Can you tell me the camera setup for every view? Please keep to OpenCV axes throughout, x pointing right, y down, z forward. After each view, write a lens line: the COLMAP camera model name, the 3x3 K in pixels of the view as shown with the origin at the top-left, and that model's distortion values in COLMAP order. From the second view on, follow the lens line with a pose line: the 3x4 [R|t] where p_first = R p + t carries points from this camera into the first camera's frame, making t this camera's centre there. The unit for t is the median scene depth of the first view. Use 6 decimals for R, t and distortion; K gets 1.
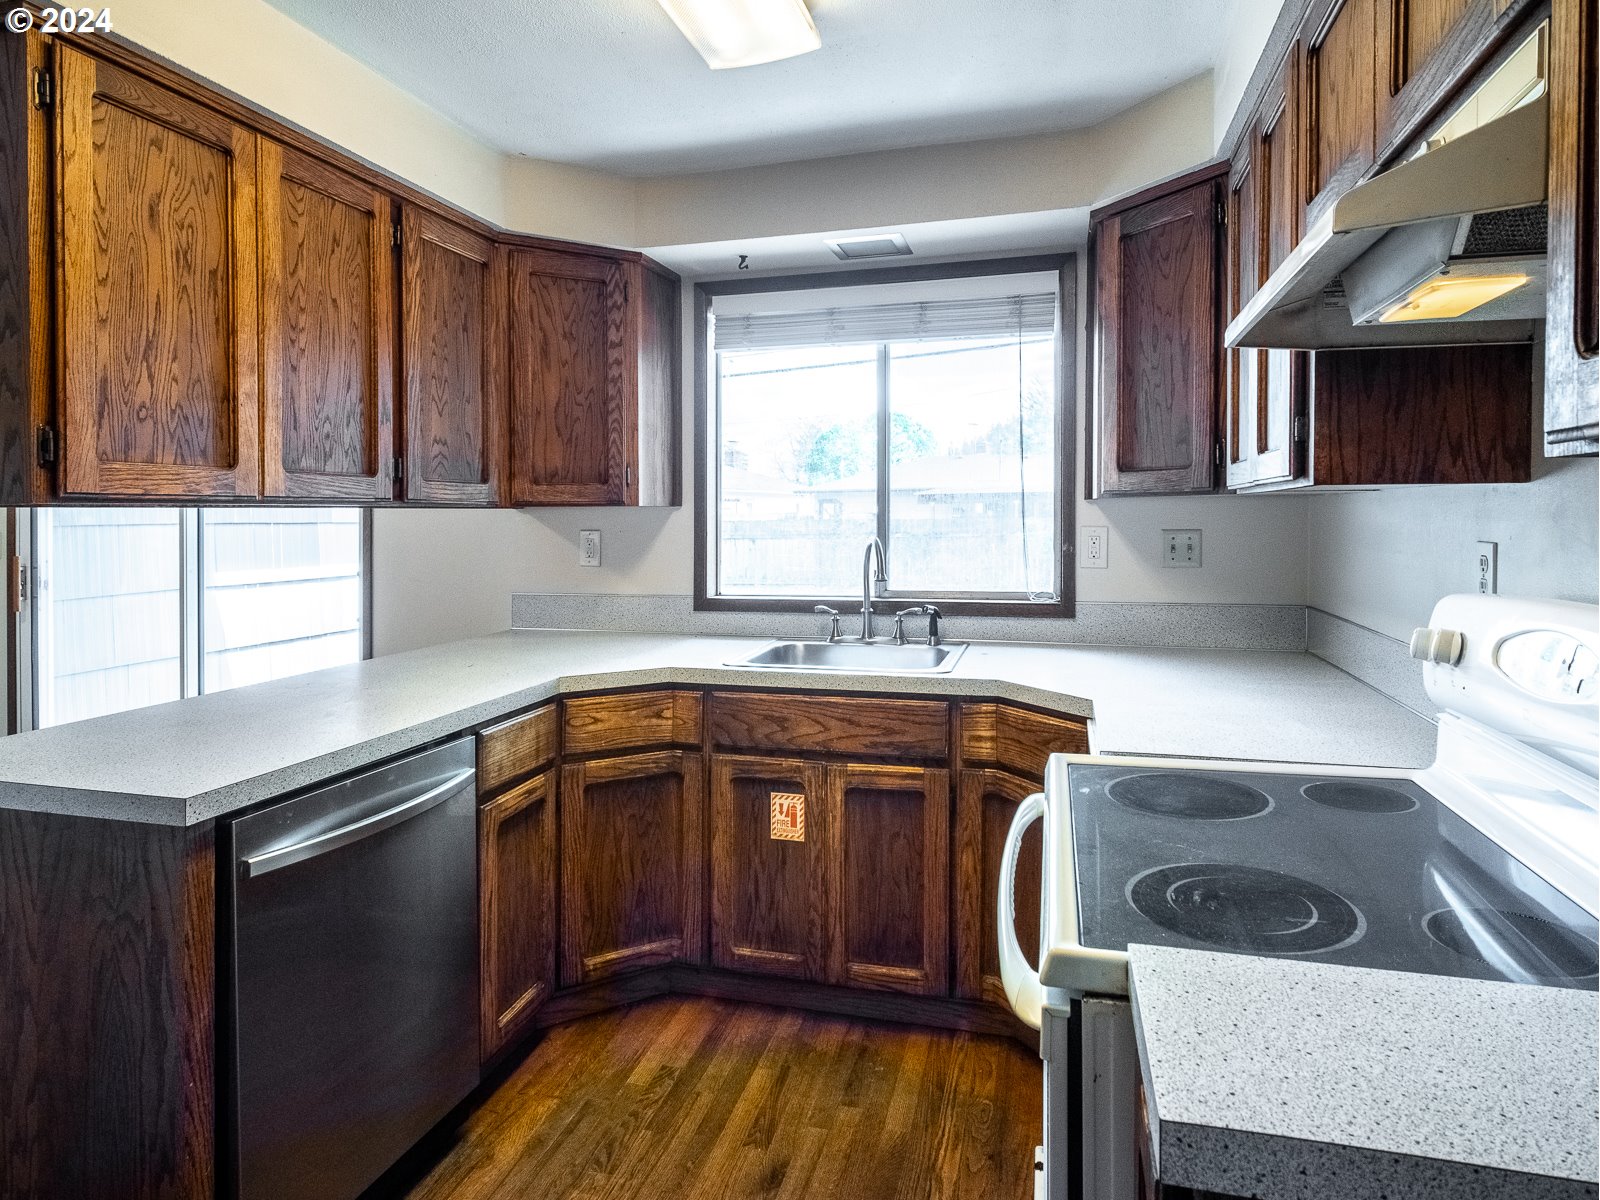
lens RADIAL K [[956.1, 0, 806.1], [0, 956.1, 518.3], [0, 0, 1]] dist [0.001698, -0.001565]
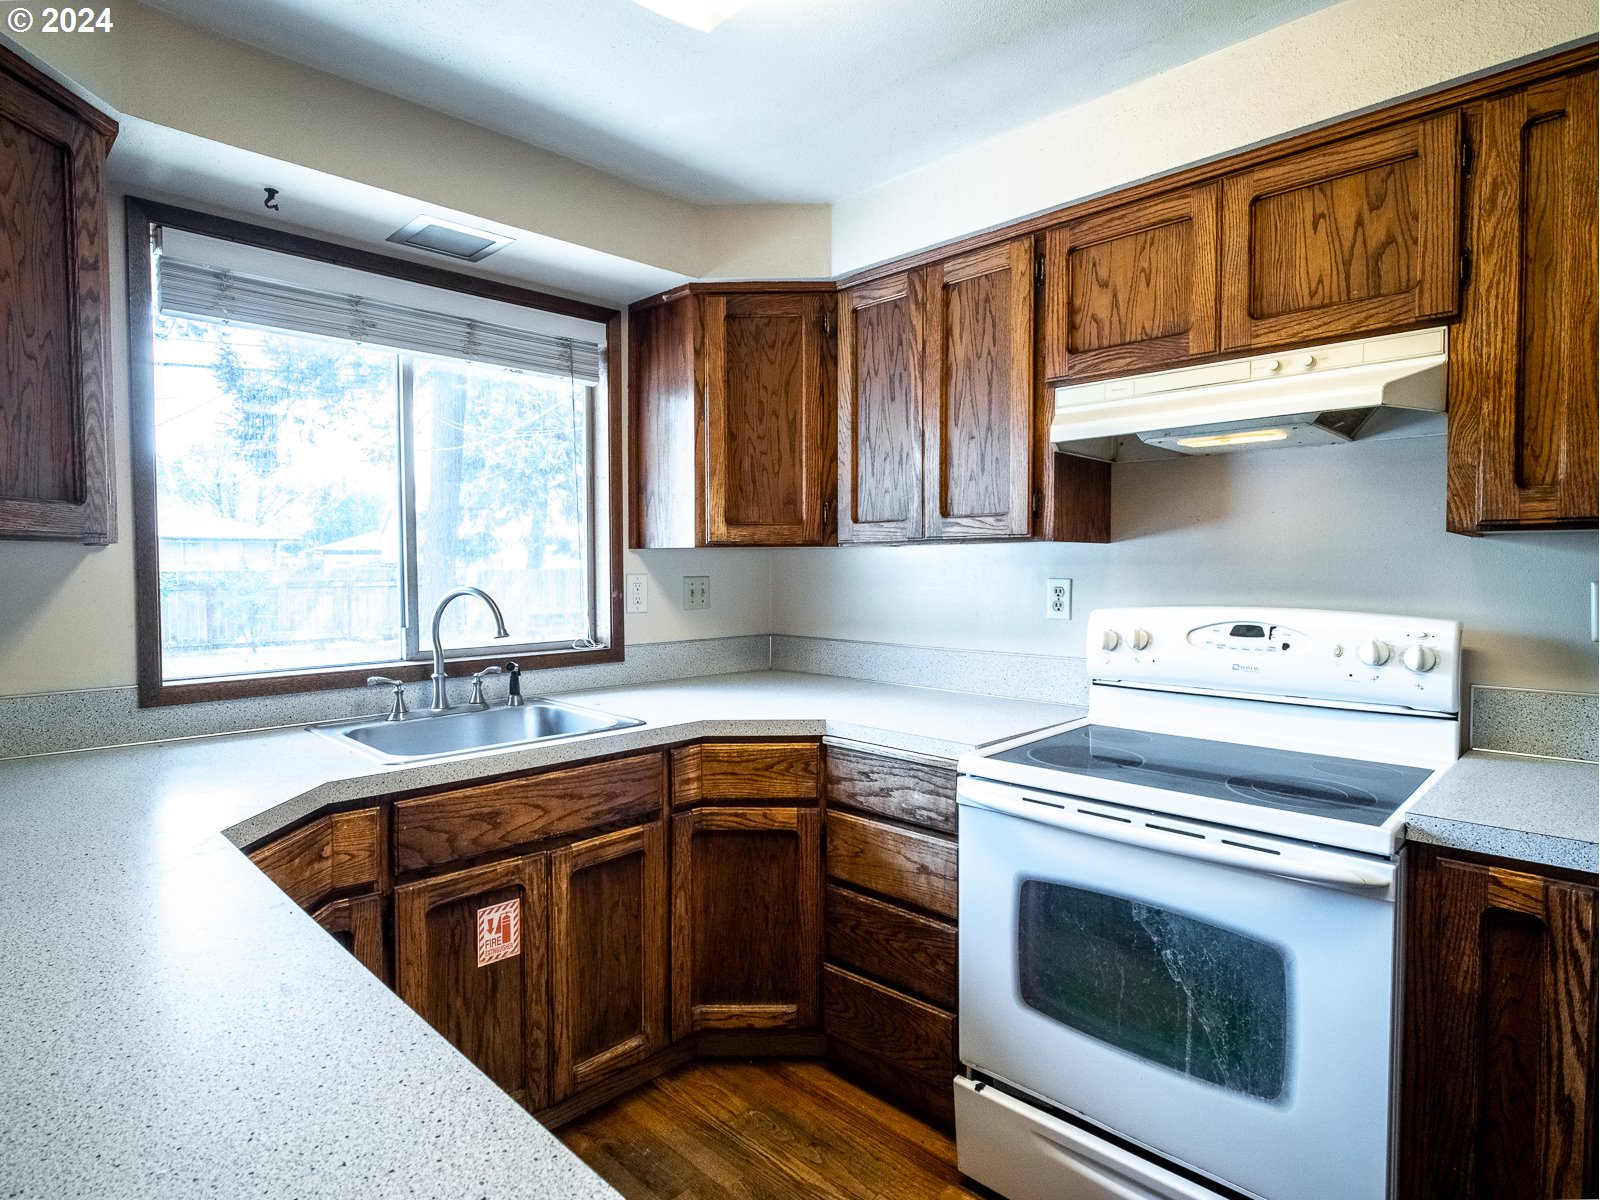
lens RADIAL K [[870.2, 0, 793.2], [0, 870.2, 595.9], [0, 0, 1]] dist [0.000941, -0.005898]
pose [[0.488481, -0.025079, 0.872214, -0.534456], [0.002069, 0.999617, 0.027584, 0.007477], [-0.872572, -0.011670, 0.488346, 0.426885]]
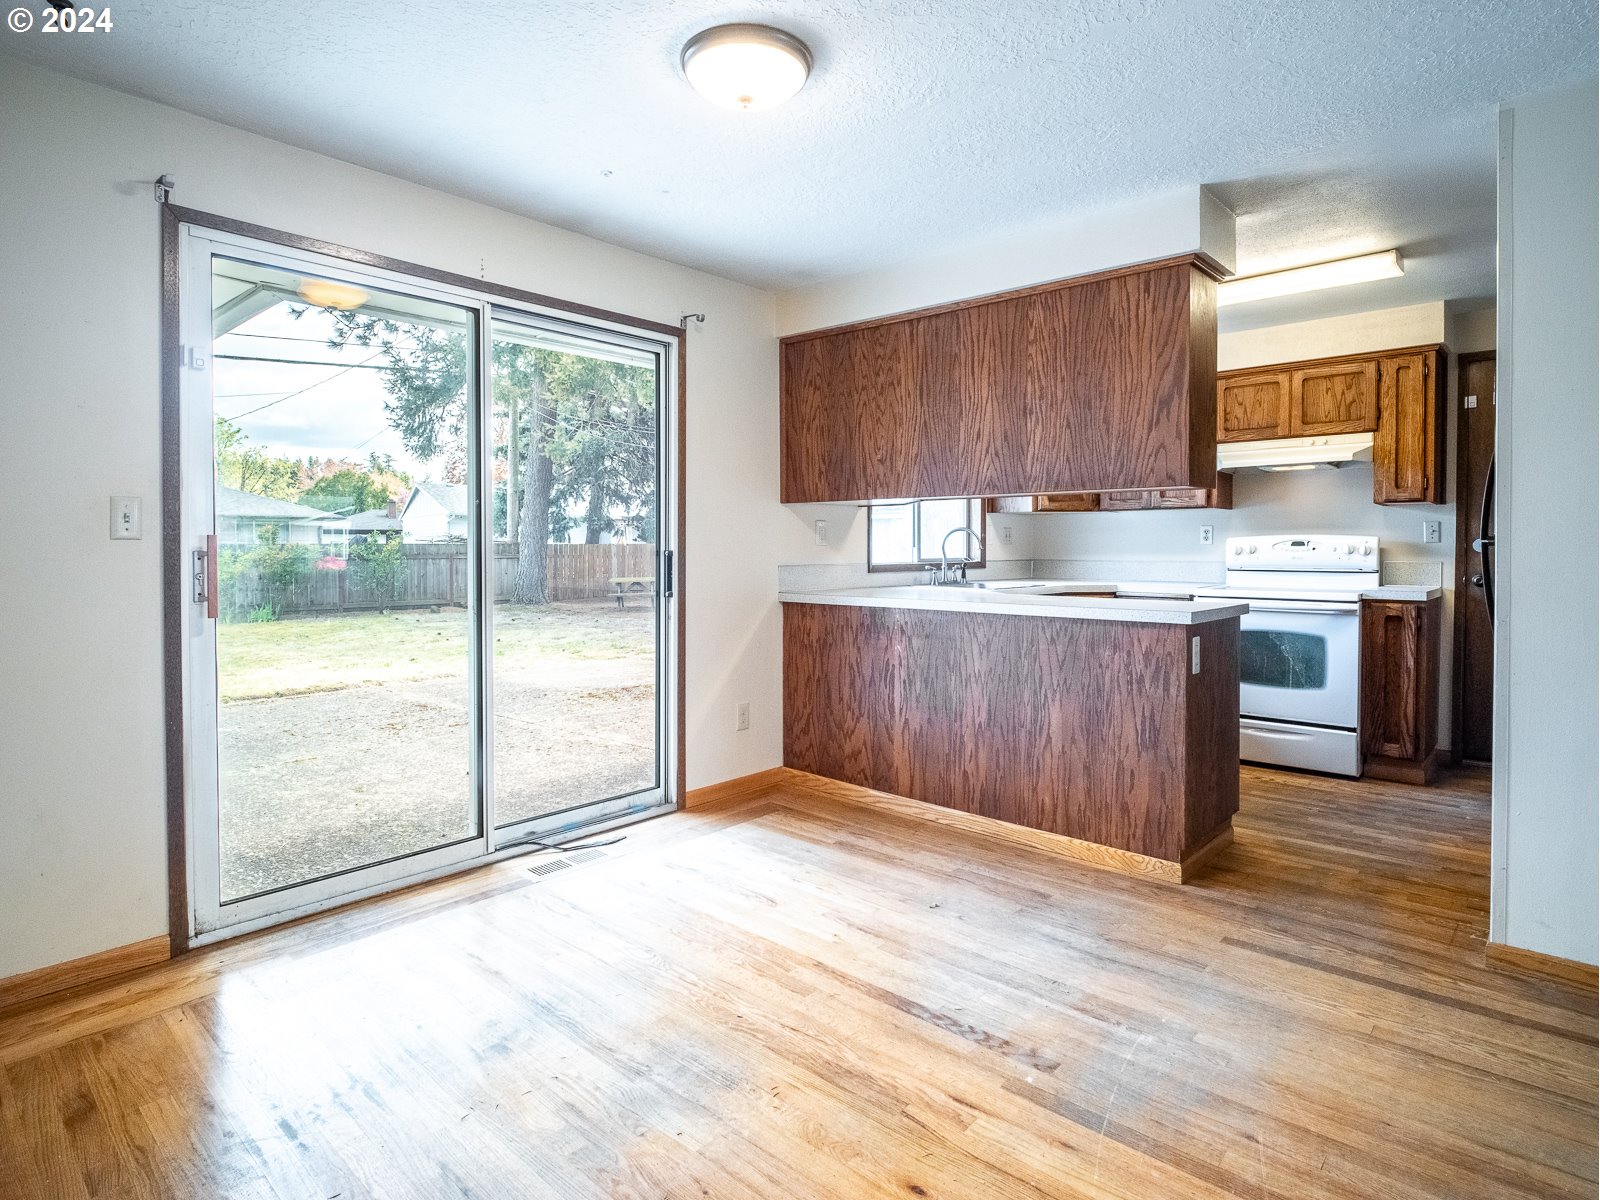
lens RADIAL K [[870.2, 0, 803.1], [0, 870.2, 570.9], [0, 0, 1]] dist [0.000941, -0.005898]
pose [[0.437316, -0.017787, 0.899132, -1.906425], [0.002171, 0.999822, 0.018723, 0.083863], [-0.899305, -0.006236, 0.437277, 0.598012]]
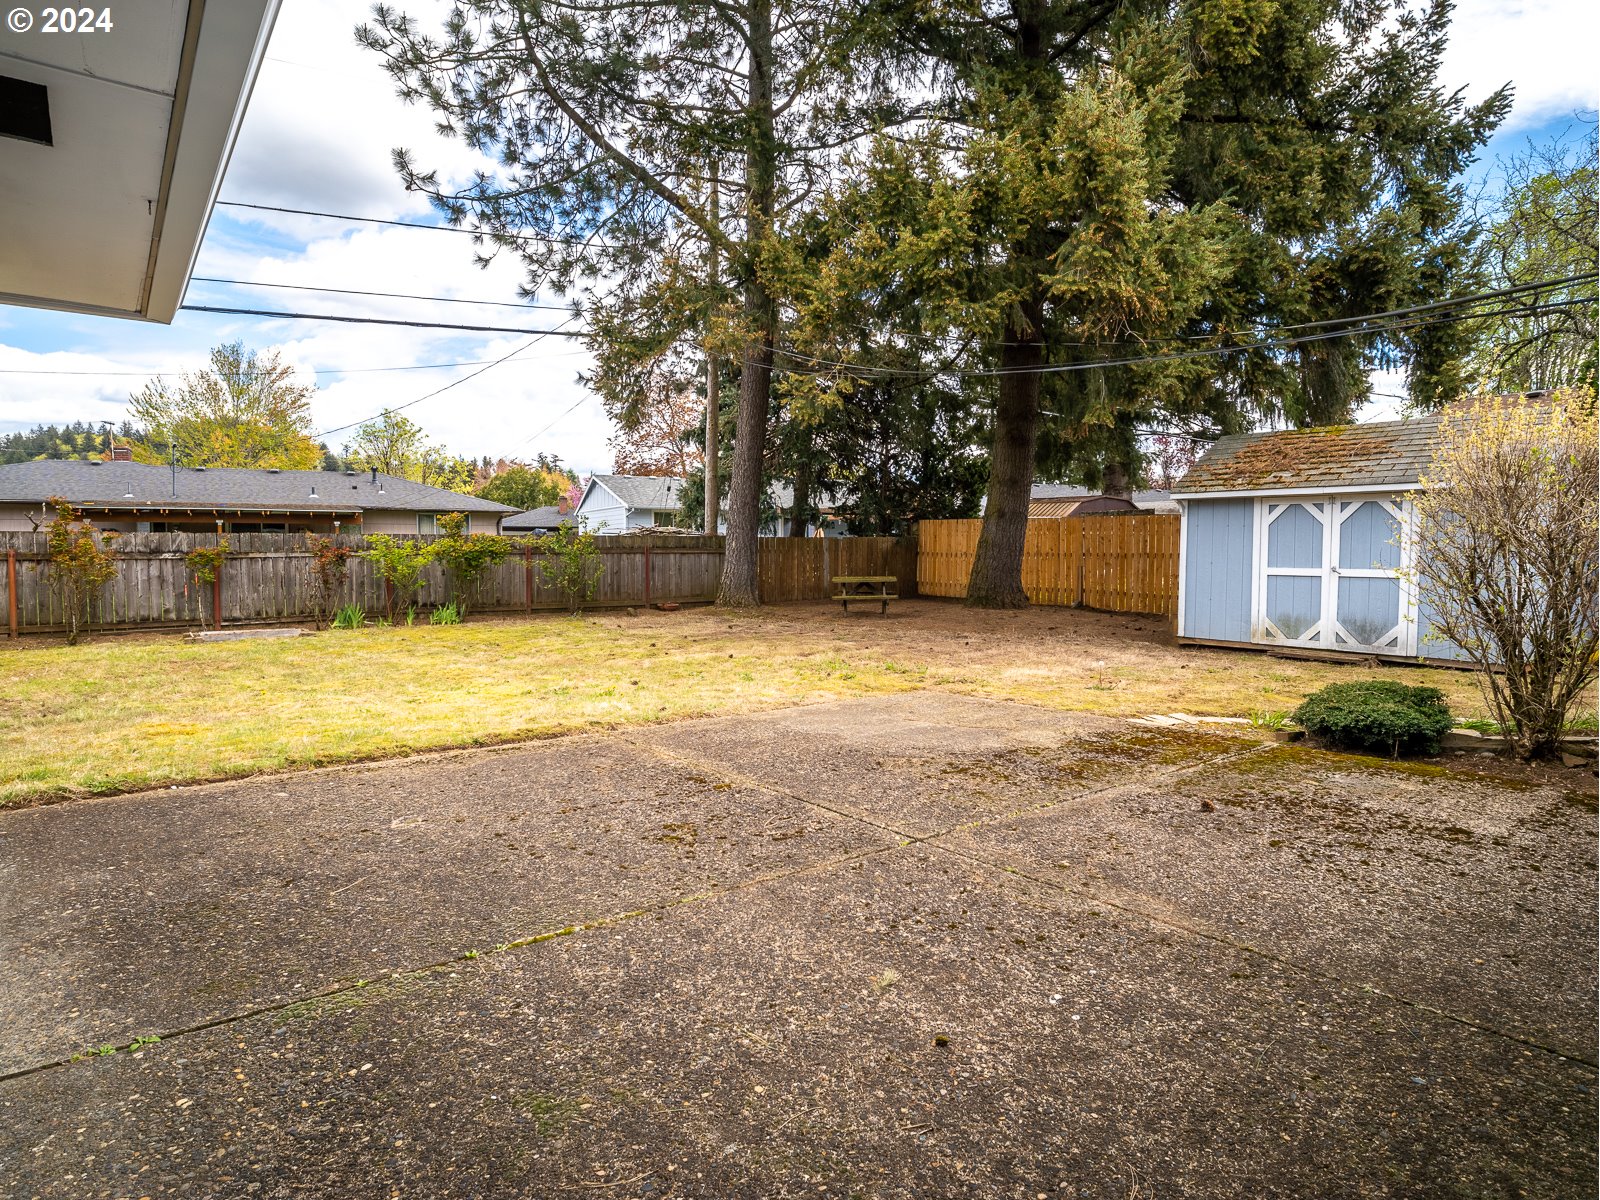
lens RADIAL K [[870.2, 0, 810.8], [0, 870.2, 598.9], [0, 0, 1]] dist [0.000941, -0.005898]
pose [[0.570571, -0.039033, 0.820320, -1.192616], [-0.002789, 0.998772, 0.049464, 0.123912], [-0.821243, -0.030510, 0.569762, 1.784727]]
